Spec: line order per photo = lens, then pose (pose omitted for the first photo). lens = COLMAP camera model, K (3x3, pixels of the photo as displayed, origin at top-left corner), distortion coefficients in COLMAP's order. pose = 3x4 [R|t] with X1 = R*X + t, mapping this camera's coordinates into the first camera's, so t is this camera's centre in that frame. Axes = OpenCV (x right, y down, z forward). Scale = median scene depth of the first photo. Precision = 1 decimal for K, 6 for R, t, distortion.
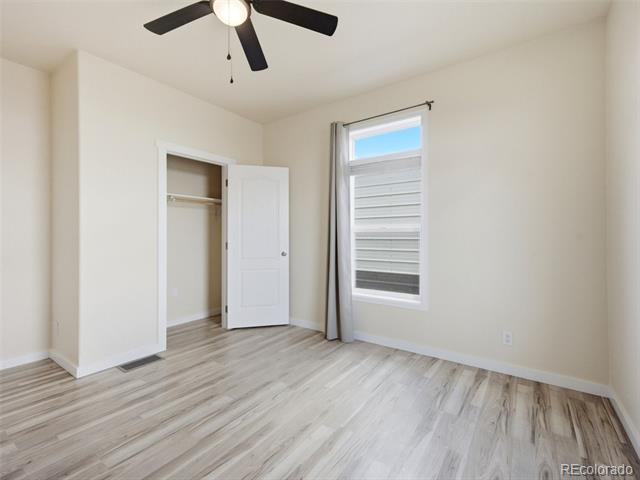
lens RADIAL K [[292.4, 0, 310.9], [0, 292.4, 225.4], [0, 0, 1]] dist [0.009733, -0.000172]
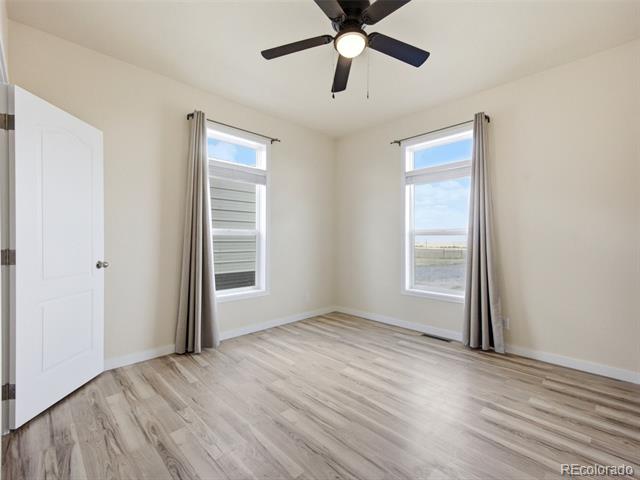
lens RADIAL K [[292.4, 0, 319.0], [0, 292.4, 238.2], [0, 0, 1]] dist [0.009733, -0.000172]
pose [[0.168145, -0.000747, 0.985762, -1.092612], [-0.040959, 0.999131, 0.007744, 0.014140], [-0.984911, -0.041677, 0.167968, 0.692119]]
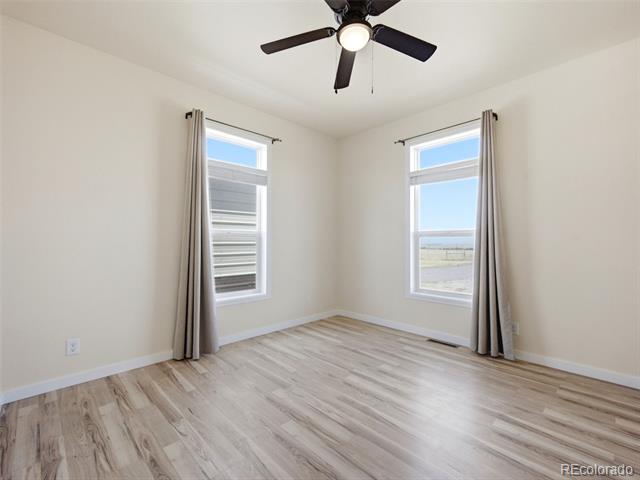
lens RADIAL K [[292.4, 0, 320.3], [0, 292.4, 241.2], [0, 0, 1]] dist [0.009733, -0.000172]
pose [[0.170629, -0.005153, 0.985322, -1.044945], [-0.040181, 0.999118, 0.012183, 0.013489], [-0.984516, -0.041670, 0.170271, 0.701147]]
